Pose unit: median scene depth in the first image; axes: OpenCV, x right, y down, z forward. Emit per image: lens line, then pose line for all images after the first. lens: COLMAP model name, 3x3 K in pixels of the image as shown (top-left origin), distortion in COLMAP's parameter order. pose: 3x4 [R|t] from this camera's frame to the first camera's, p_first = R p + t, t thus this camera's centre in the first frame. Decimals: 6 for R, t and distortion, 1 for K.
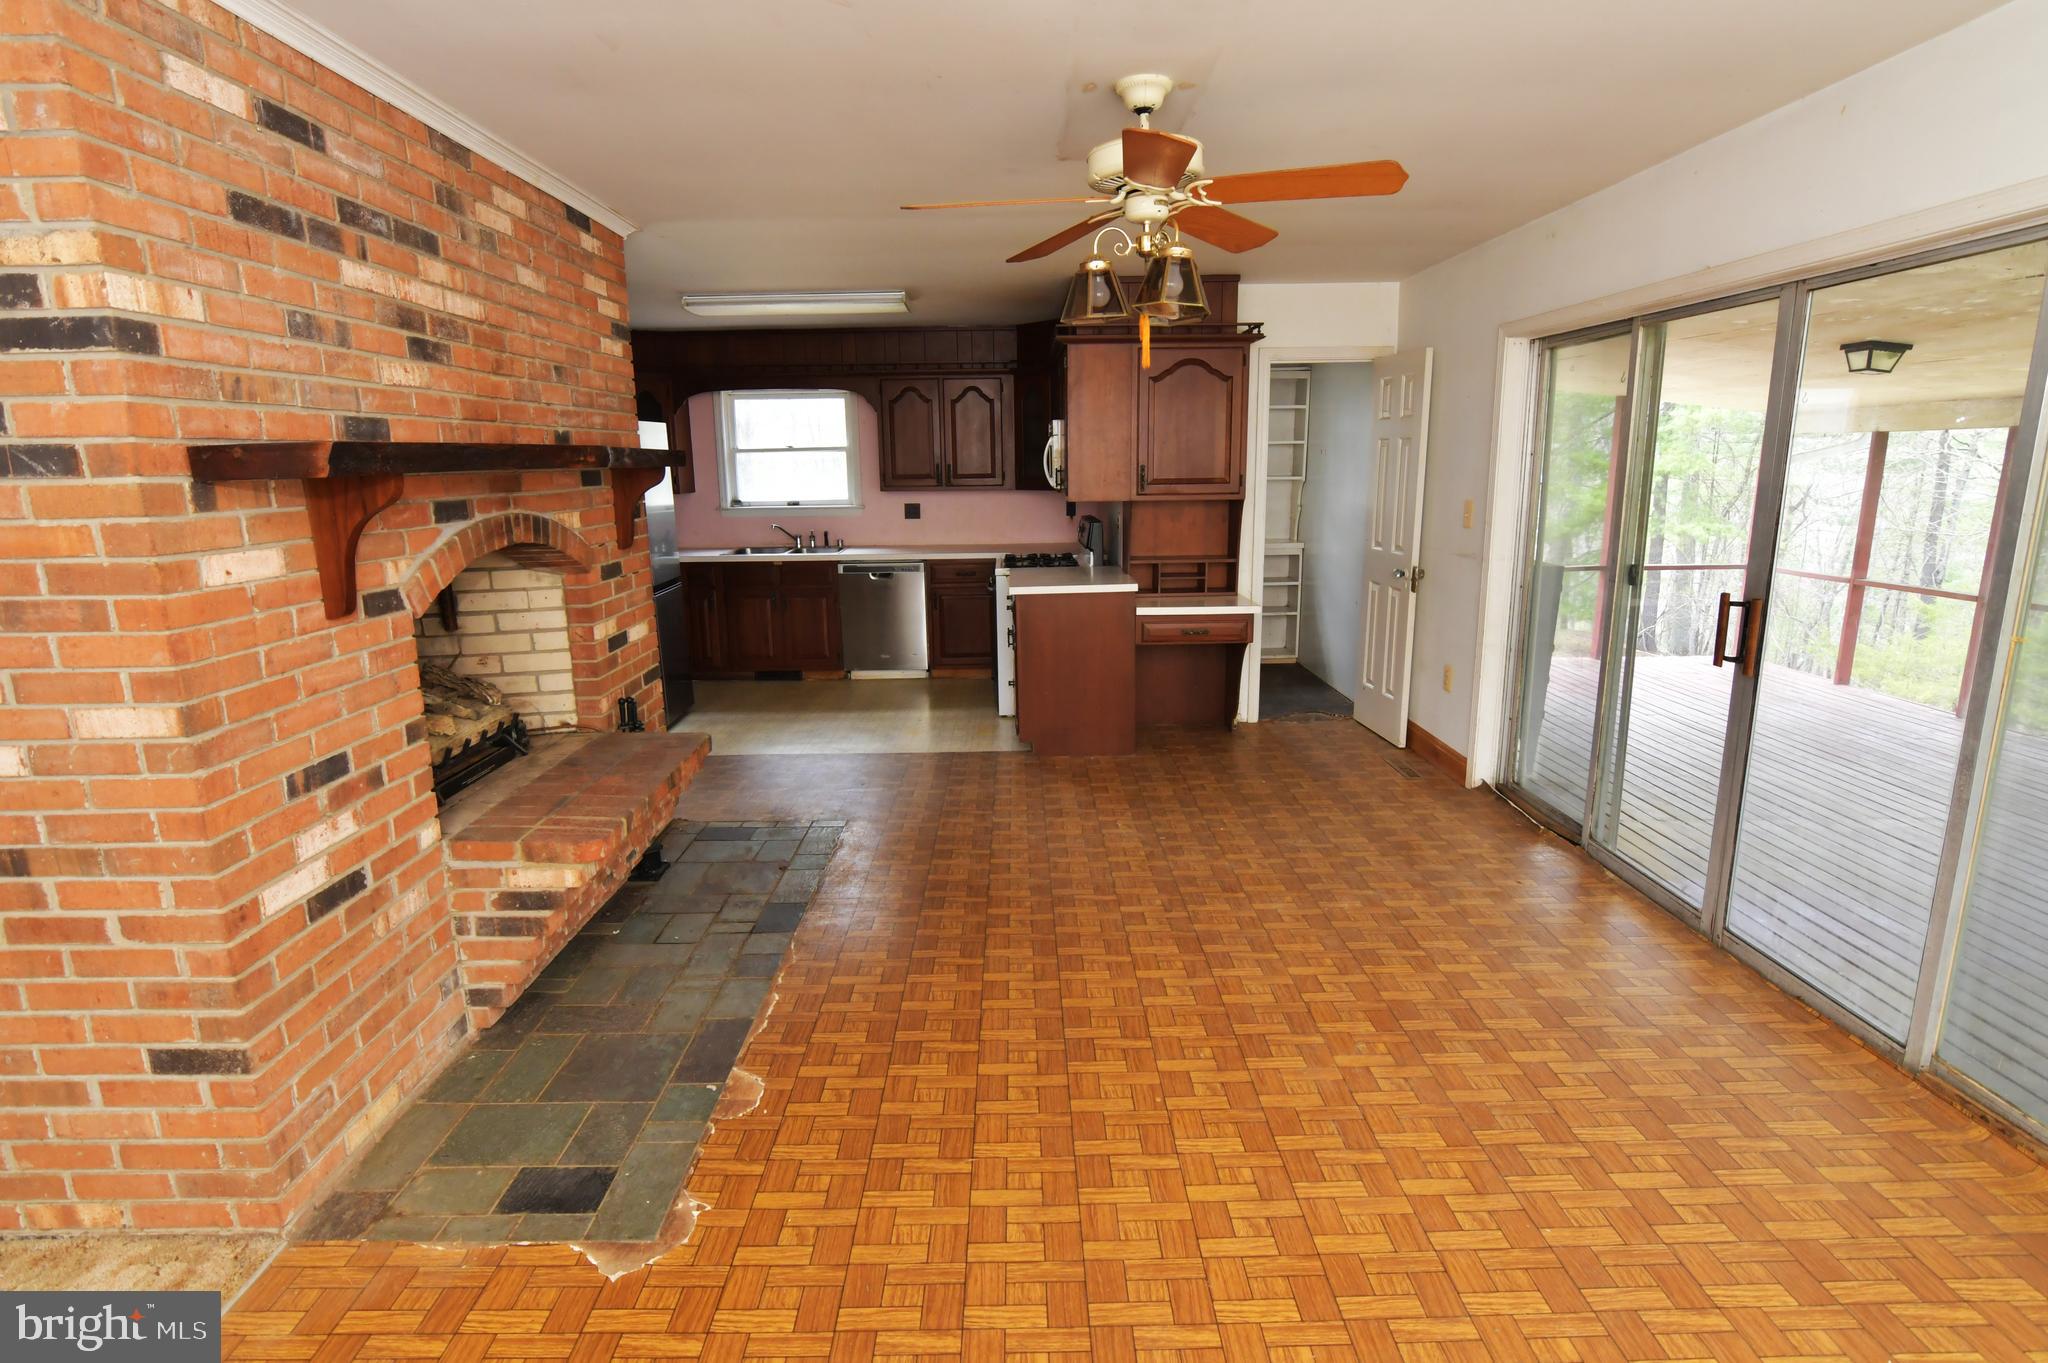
lens RADIAL K [[996.4, 0, 1021.5], [0, 996.4, 669.9], [0, 0, 1]] dist [-0.033584, 0.011883]
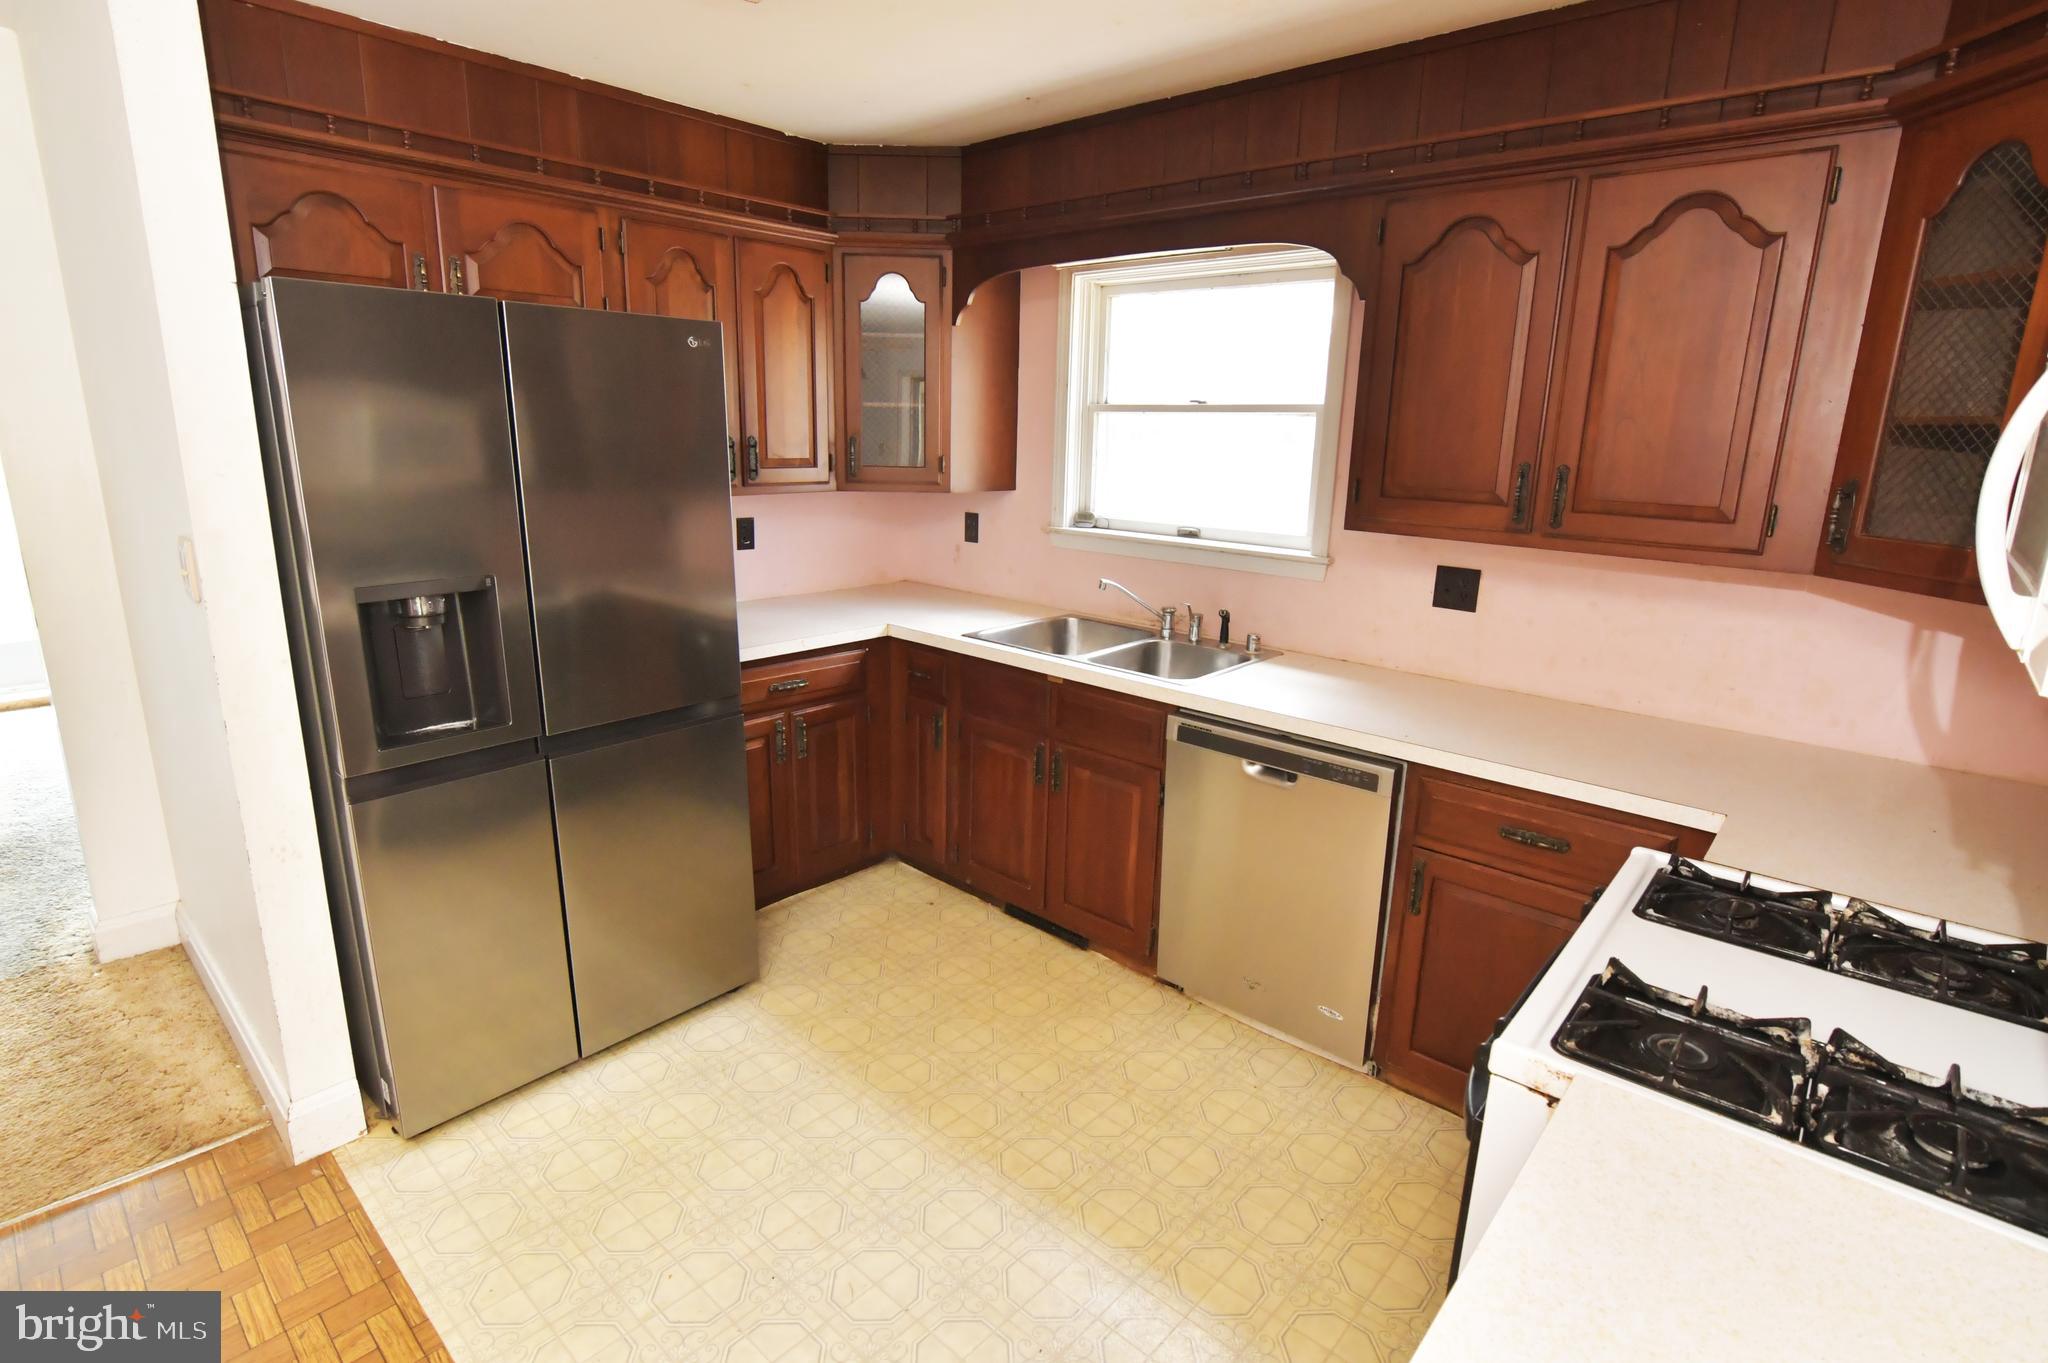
lens RADIAL K [[996.4, 0, 1021.5], [0, 996.4, 669.9], [0, 0, 1]] dist [-0.033584, 0.011883]
pose [[0.737409, 0.189371, -0.648357, 0.036006], [-0.175931, 0.980611, 0.086321, -0.394721], [0.652132, 0.050412, 0.756427, 1.847932]]
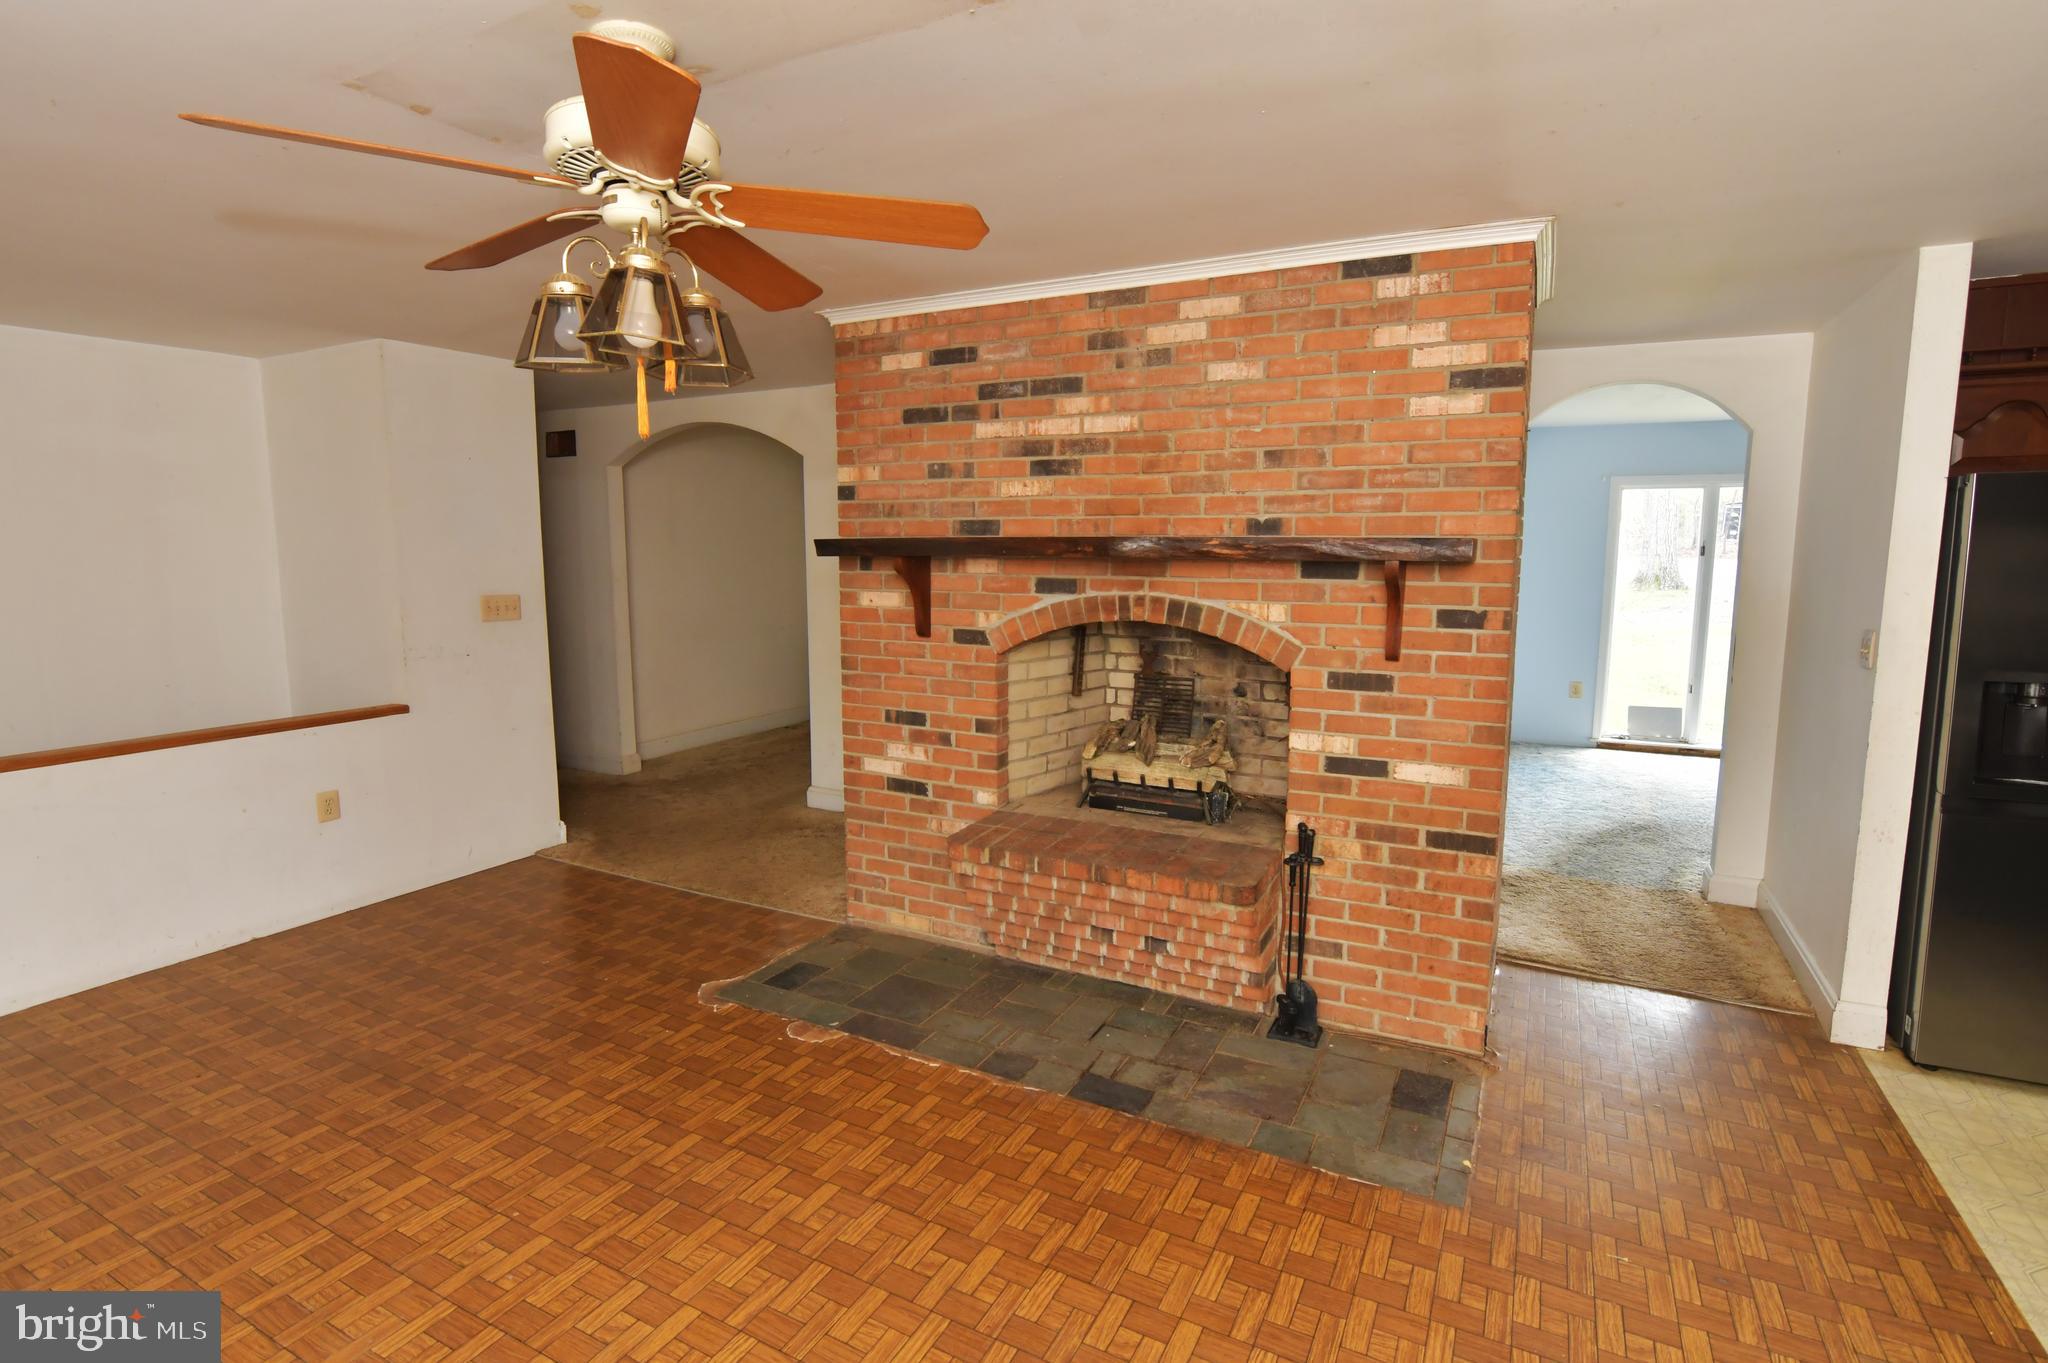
lens RADIAL K [[996.4, 0, 1021.5], [0, 996.4, 669.9], [0, 0, 1]] dist [-0.033584, 0.011883]
pose [[-0.474235, 0.125230, -0.871446, 0.640138], [-0.176909, 0.956088, 0.233666, -0.368232], [0.862441, 0.264979, -0.431256, 1.616570]]
